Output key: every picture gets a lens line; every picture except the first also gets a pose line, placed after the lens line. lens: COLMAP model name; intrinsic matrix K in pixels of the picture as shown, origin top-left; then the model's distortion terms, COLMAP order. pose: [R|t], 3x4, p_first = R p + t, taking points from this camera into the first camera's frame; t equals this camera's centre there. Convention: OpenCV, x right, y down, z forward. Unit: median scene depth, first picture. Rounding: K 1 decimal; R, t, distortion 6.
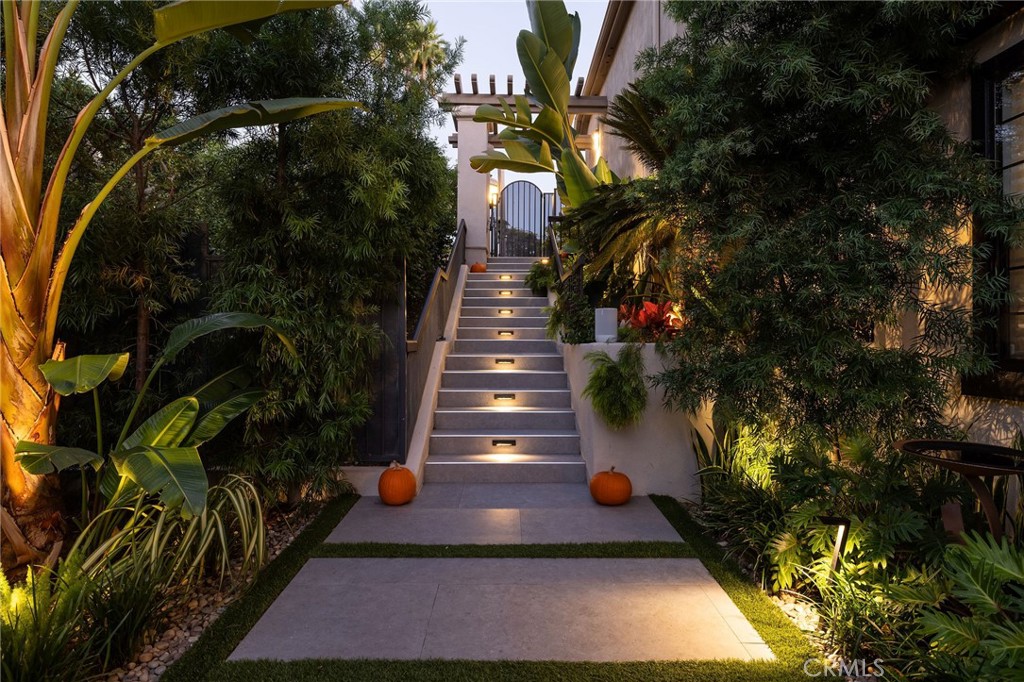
lens RADIAL K [[556.6, 0, 514.4], [0, 556.6, 337.4], [0, 0, 1]] dist [-0.002255, 0.000157]
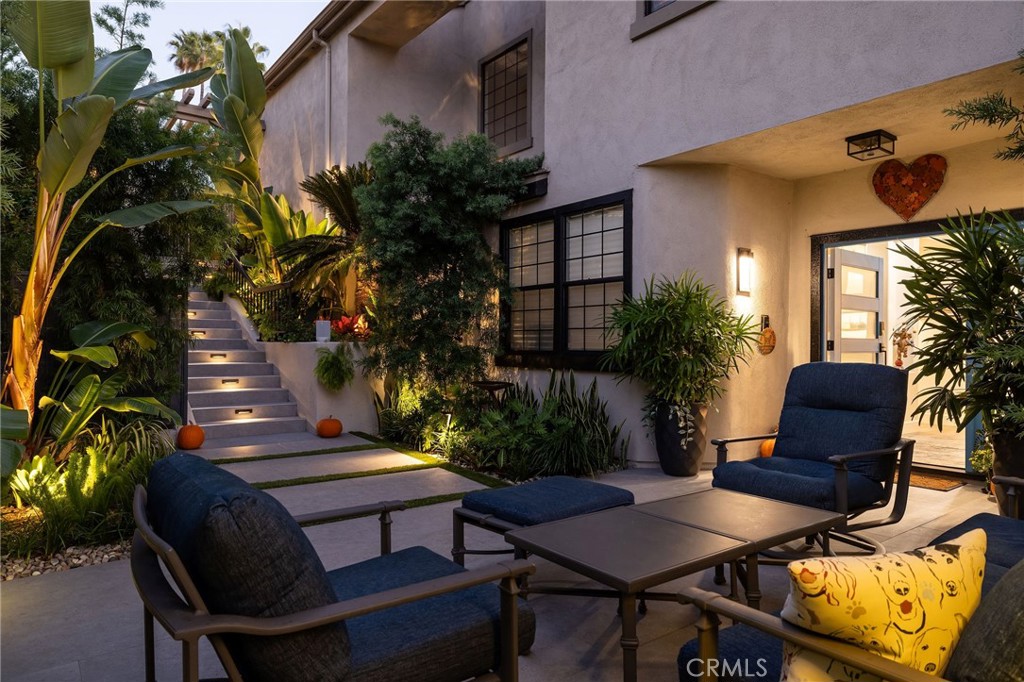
lens RADIAL K [[640.6, 0, 512.6], [0, 640.6, 342.3], [0, 0, 1]] dist [0.000306, 0.000090]
pose [[0.799981, 0.004517, 0.600008, -0.625876], [-0.011228, 0.999909, 0.007444, -0.010966], [-0.599920, -0.012692, 0.799959, -1.007468]]
